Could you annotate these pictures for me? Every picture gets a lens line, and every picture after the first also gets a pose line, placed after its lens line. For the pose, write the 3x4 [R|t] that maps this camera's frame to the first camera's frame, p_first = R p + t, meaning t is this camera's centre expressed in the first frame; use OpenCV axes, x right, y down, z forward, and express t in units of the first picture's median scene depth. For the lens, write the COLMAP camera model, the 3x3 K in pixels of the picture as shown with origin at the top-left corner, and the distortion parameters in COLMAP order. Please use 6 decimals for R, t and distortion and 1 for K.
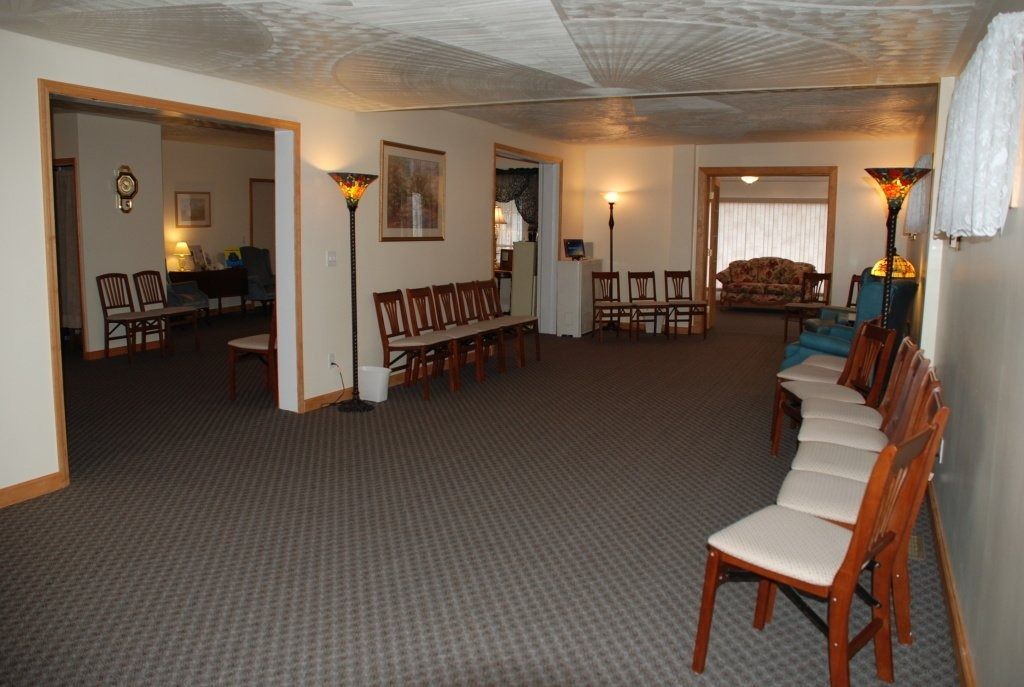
lens RADIAL K [[805.3, 0, 505.2], [0, 805.3, 336.7], [0, 0, 1]] dist [-0.157392, 0.124911]
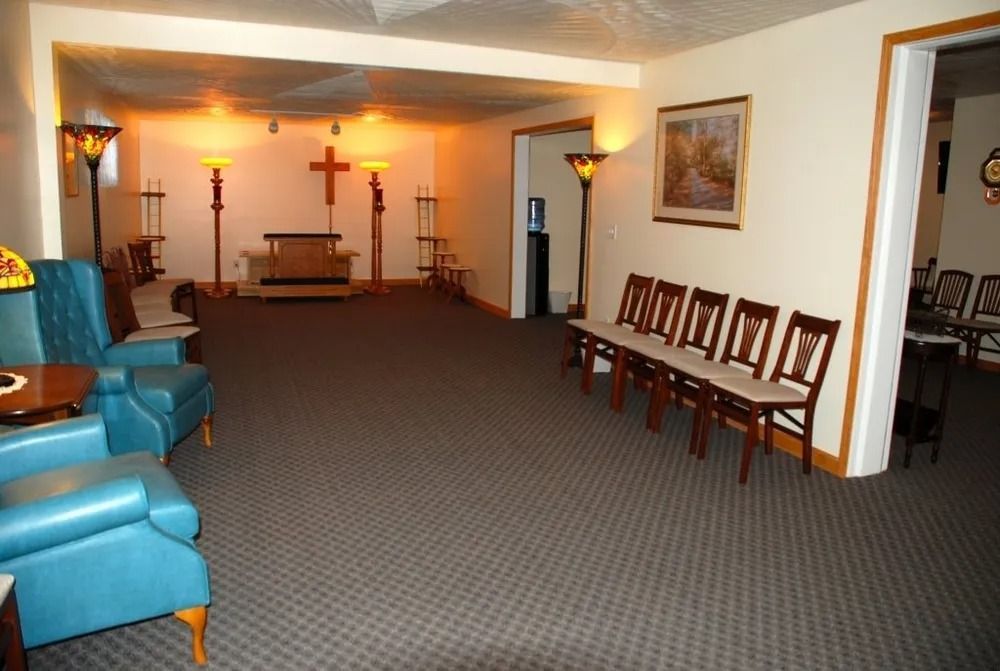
lens RADIAL K [[786.4, 0, 493.3], [0, 786.4, 328.8], [0, 0, 1]] dist [-0.157392, 0.124911]
pose [[-0.724348, 0.082288, -0.684506, 0.668986], [-0.134220, 0.957024, 0.257081, -0.230857], [0.676243, 0.278090, -0.682174, 1.709254]]
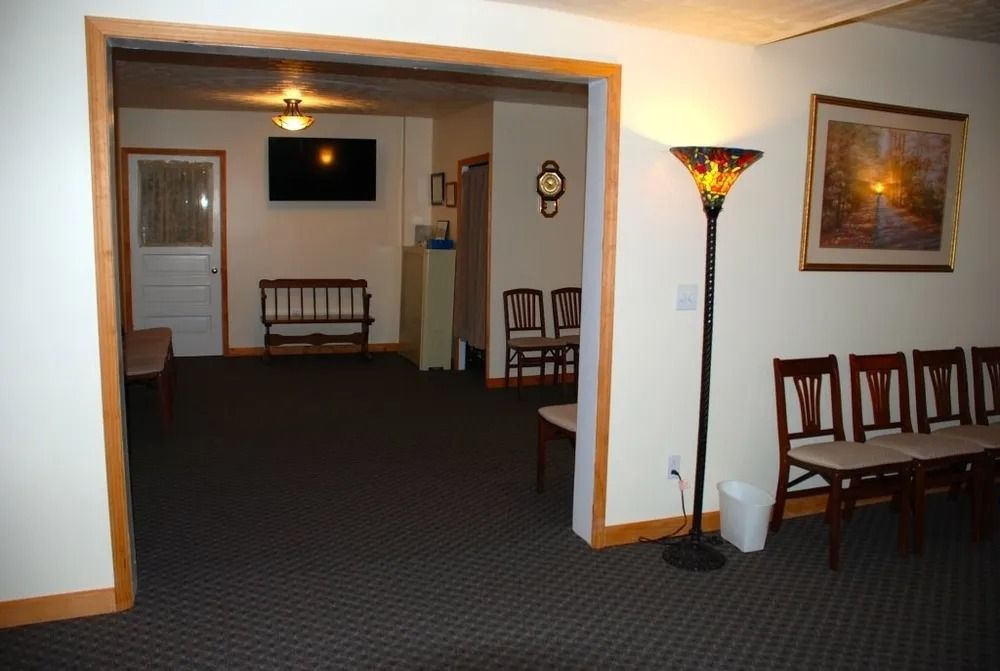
lens RADIAL K [[786.4, 0, 493.3], [0, 786.4, 328.8], [0, 0, 1]] dist [-0.157392, 0.124911]
pose [[0.719389, 0.091512, -0.688552, 0.080083], [-0.103967, 0.994302, 0.023525, -0.074999], [0.686782, 0.054664, 0.724805, 0.501324]]
